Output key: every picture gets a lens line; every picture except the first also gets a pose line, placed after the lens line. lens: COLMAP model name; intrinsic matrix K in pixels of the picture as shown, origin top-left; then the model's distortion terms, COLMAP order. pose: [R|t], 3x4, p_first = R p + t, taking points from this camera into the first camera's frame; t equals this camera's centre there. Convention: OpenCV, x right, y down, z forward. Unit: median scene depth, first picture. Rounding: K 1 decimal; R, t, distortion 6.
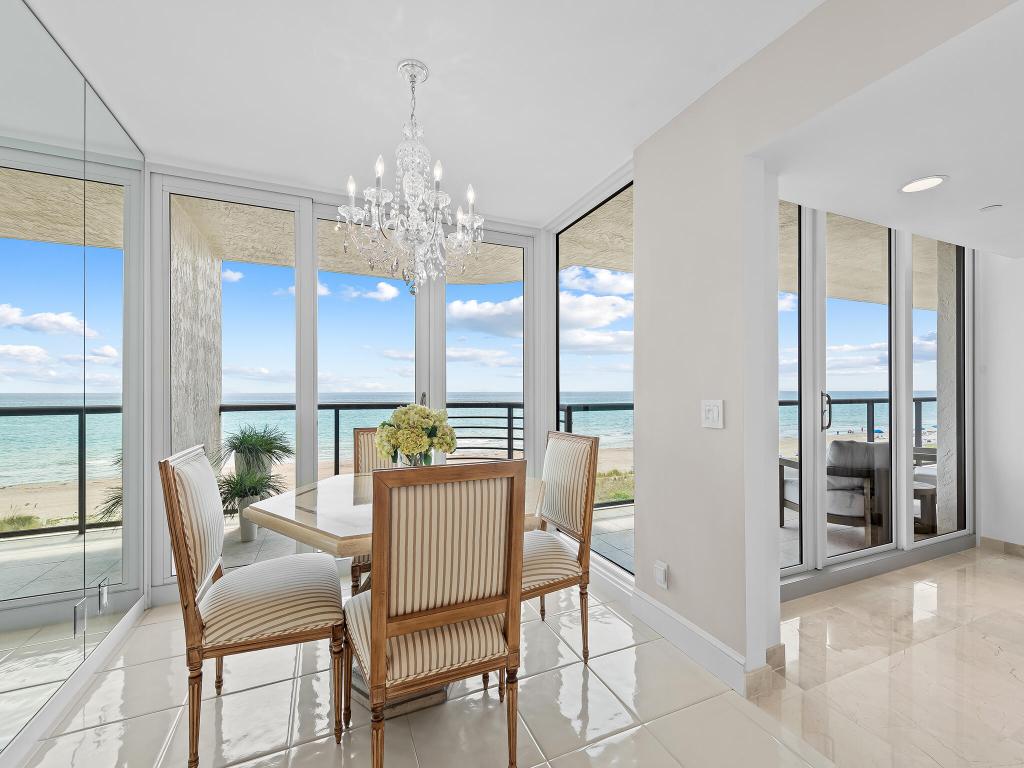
lens RADIAL K [[429.7, 0, 514.7], [0, 429.7, 386.1], [0, 0, 1]] dist [-0.000690, -0.000148]
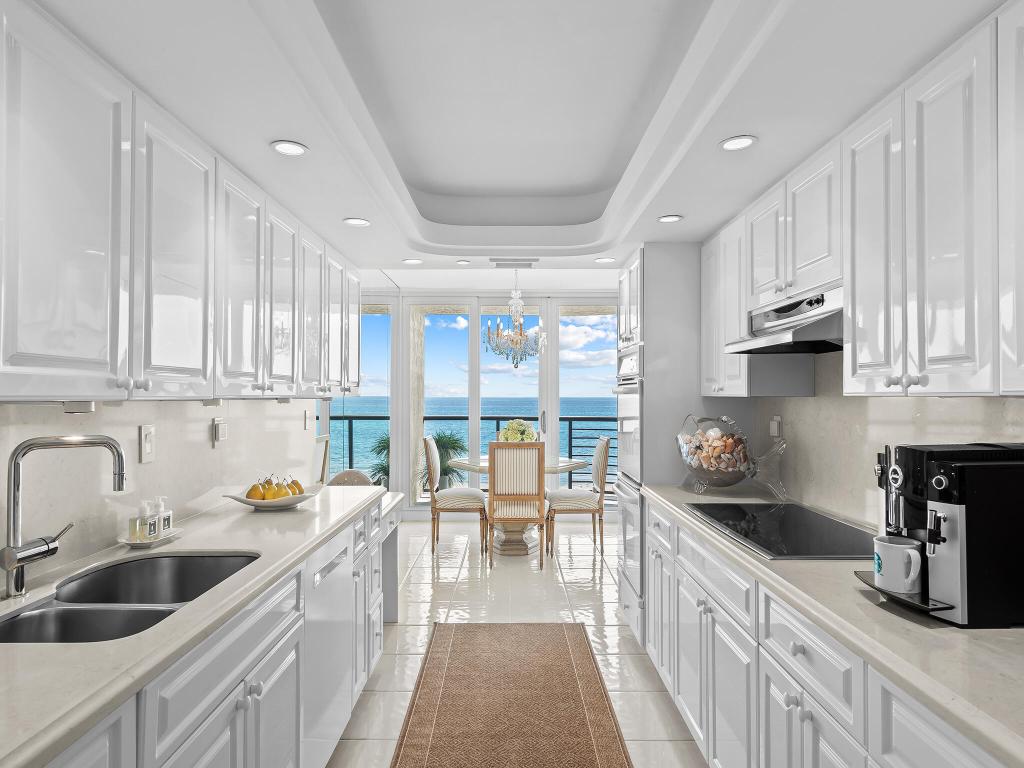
lens RADIAL K [[600.3, 0, 512.0], [0, 600.3, 384.5], [0, 0, 1]] dist [0.000366, 0.000079]
pose [[0.917067, -0.005272, -0.398699, 0.453502], [0.002440, 0.999968, -0.007611, -0.052899], [0.398727, 0.006007, 0.917050, -0.844352]]
